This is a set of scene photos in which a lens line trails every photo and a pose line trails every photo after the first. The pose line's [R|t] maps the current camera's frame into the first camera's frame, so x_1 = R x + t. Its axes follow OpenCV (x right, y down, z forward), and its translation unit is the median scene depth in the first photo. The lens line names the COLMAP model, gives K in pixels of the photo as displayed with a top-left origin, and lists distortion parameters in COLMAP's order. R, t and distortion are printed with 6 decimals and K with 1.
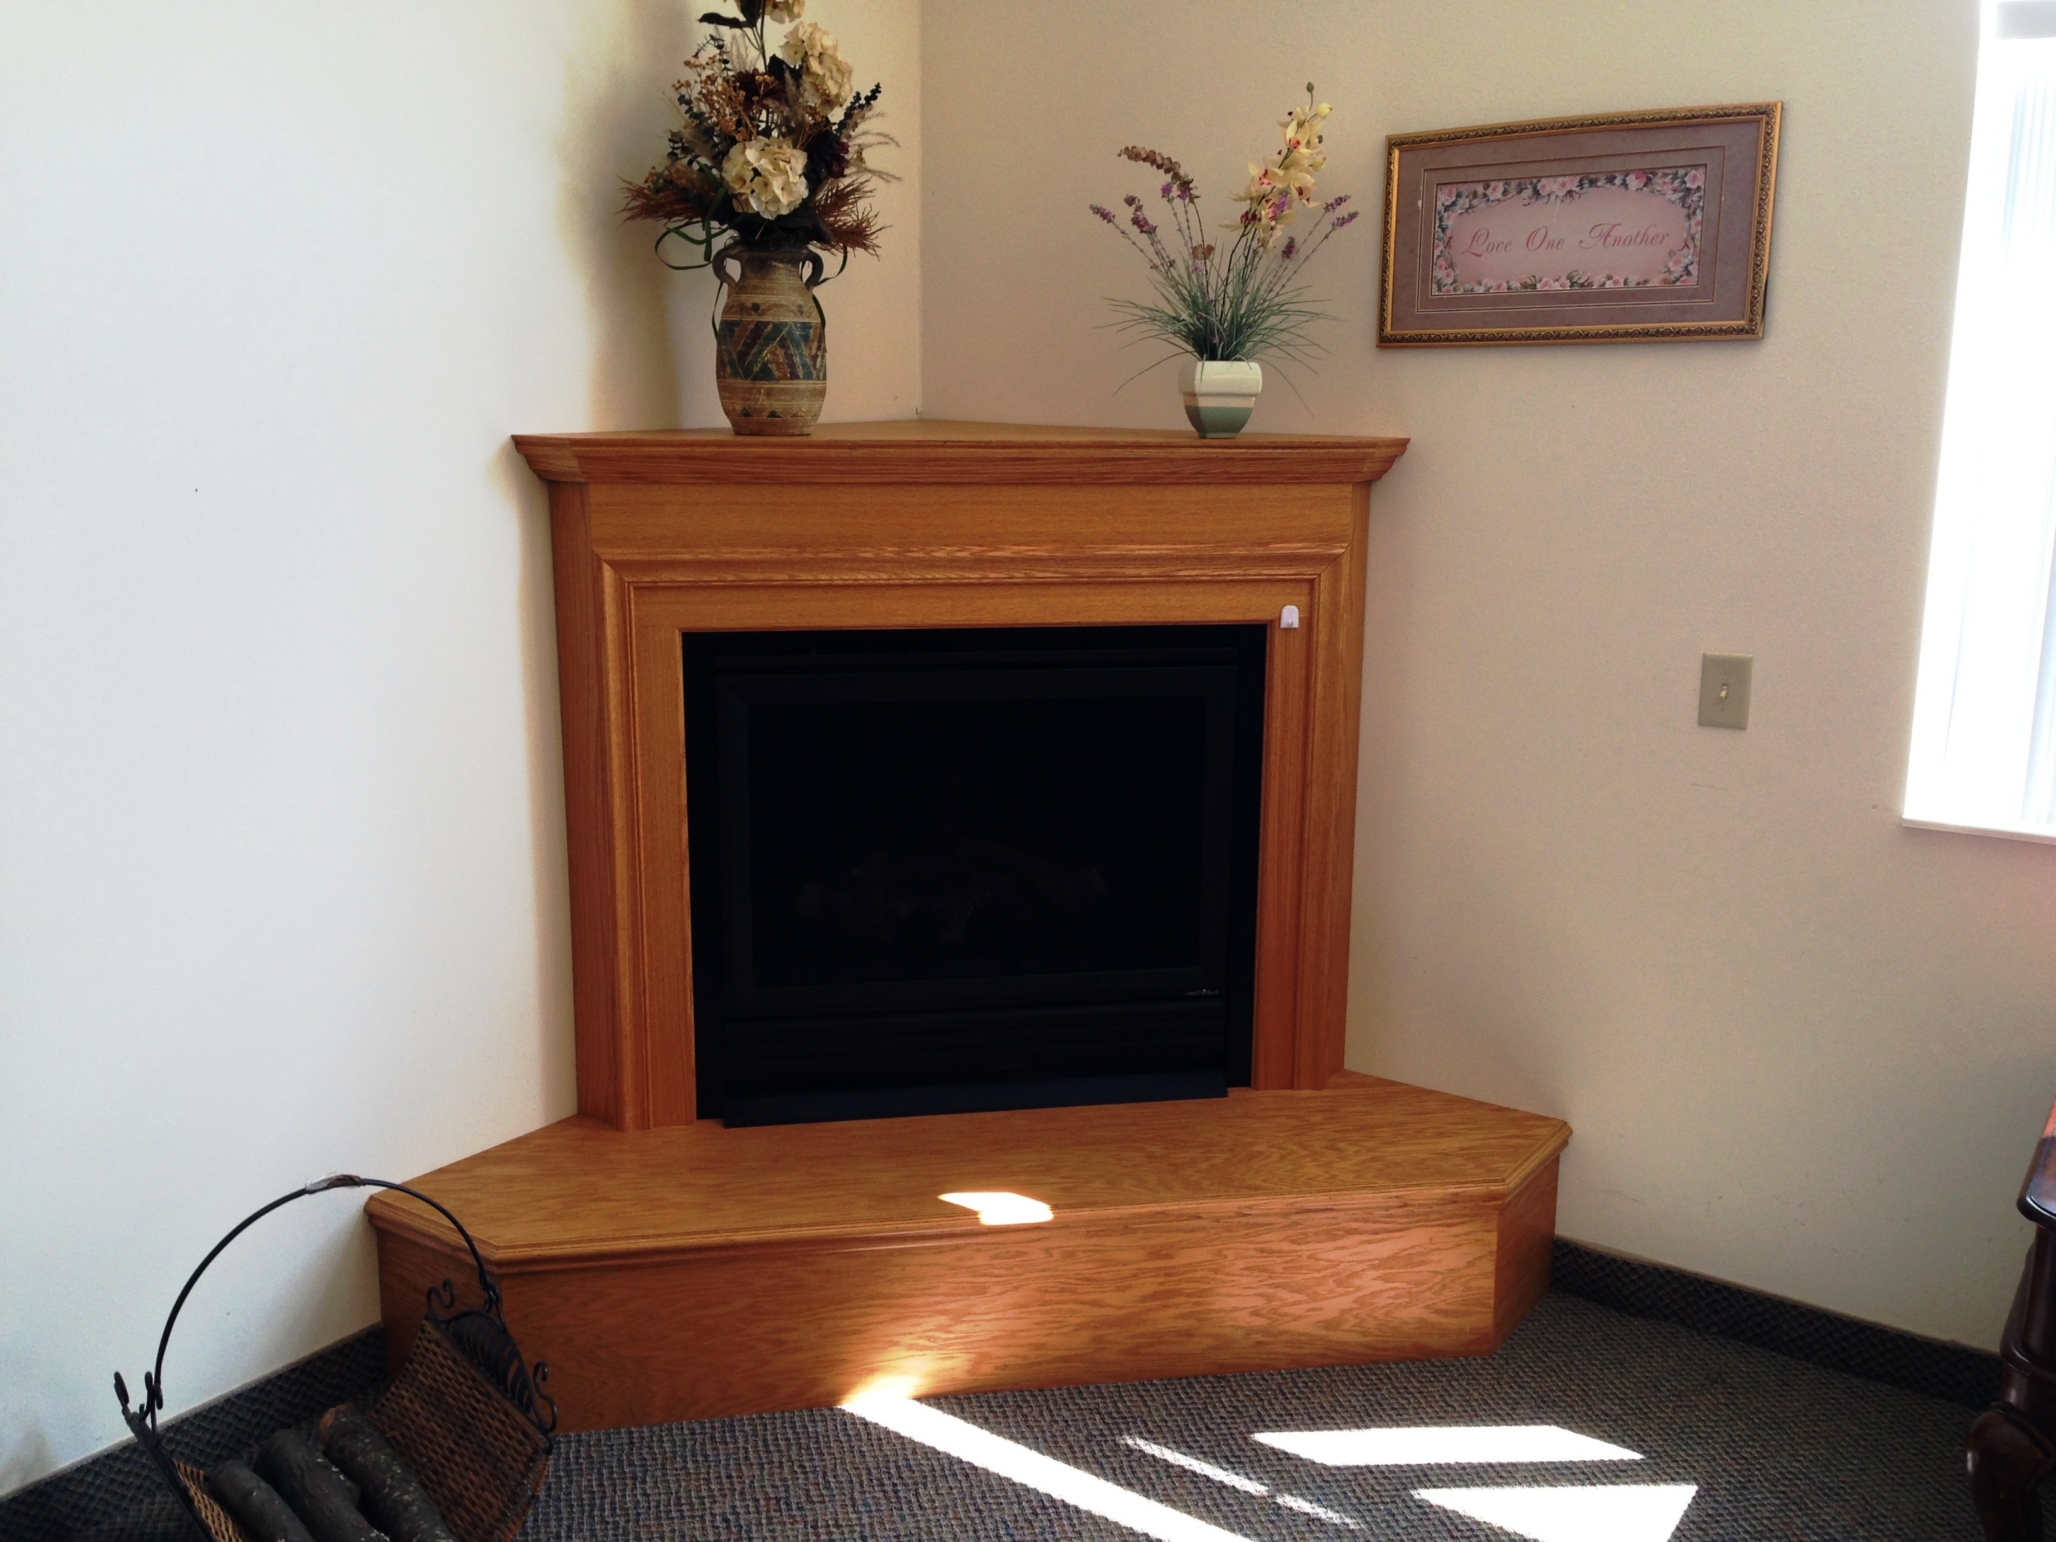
lens RADIAL K [[1912.2, 0, 1028.0], [0, 1912.2, 771.0], [0, 0, 1]] dist [0.091260, -0.120998]
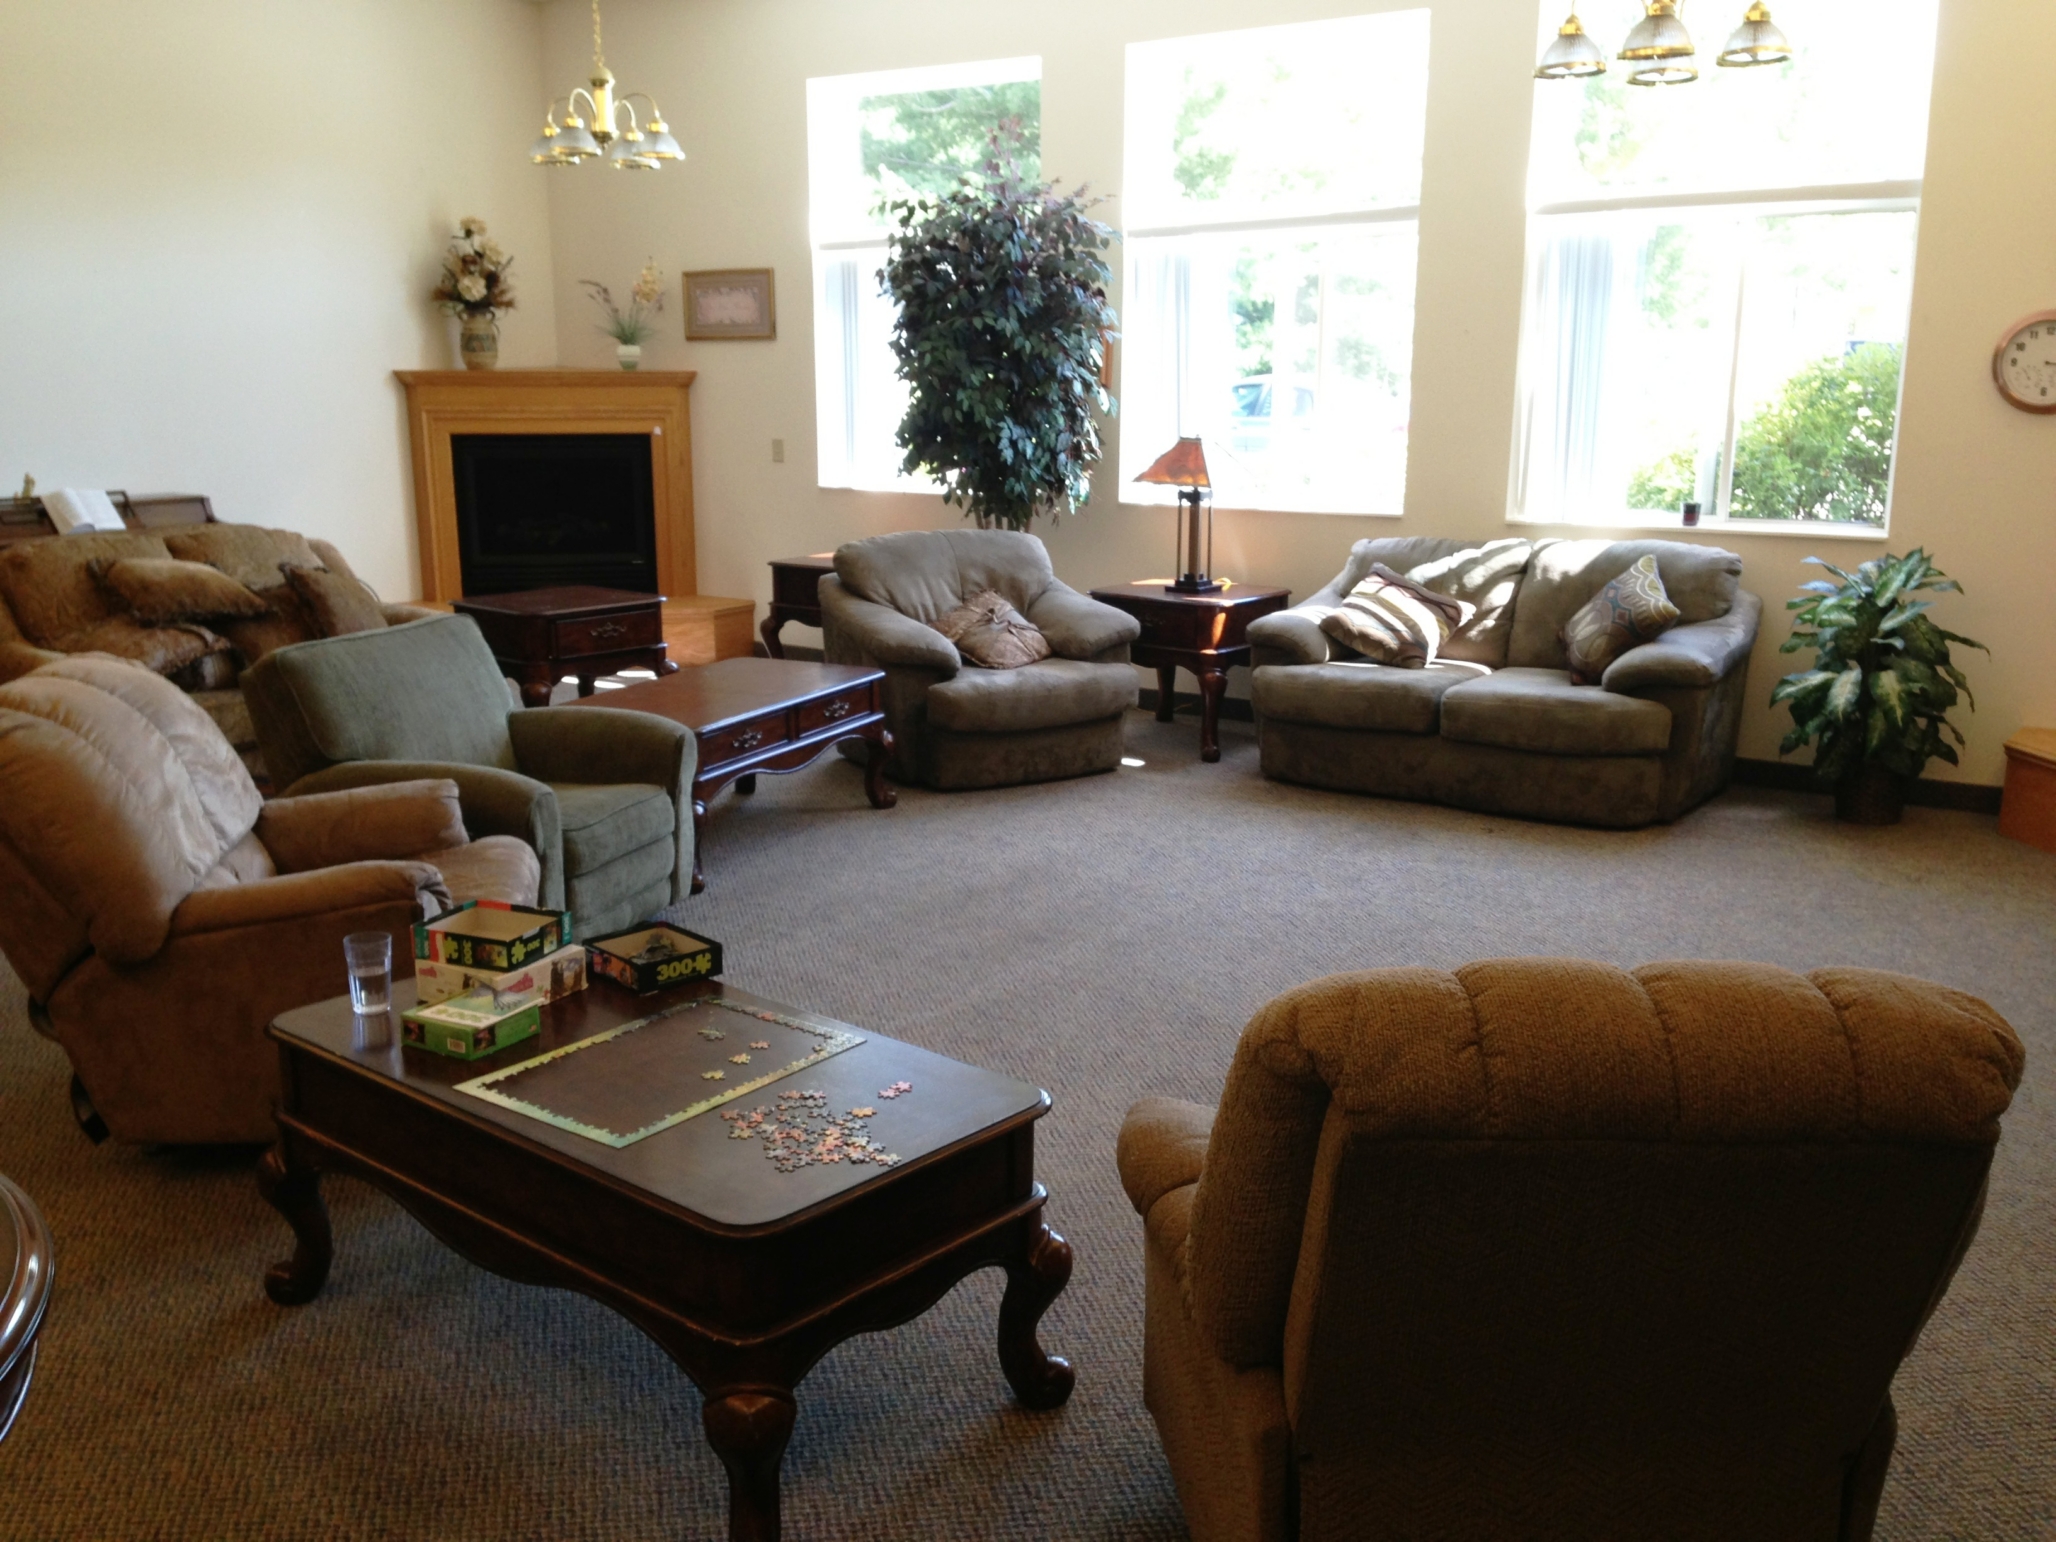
lens RADIAL K [[1912.2, 0, 1028.0], [0, 1912.2, 771.0], [0, 0, 1]] dist [0.091260, -0.120998]
pose [[0.999633, -0.003393, -0.026887, 0.828349], [0.003792, 0.999883, 0.014814, 0.424976], [0.026833, -0.014911, 0.999529, -2.079562]]
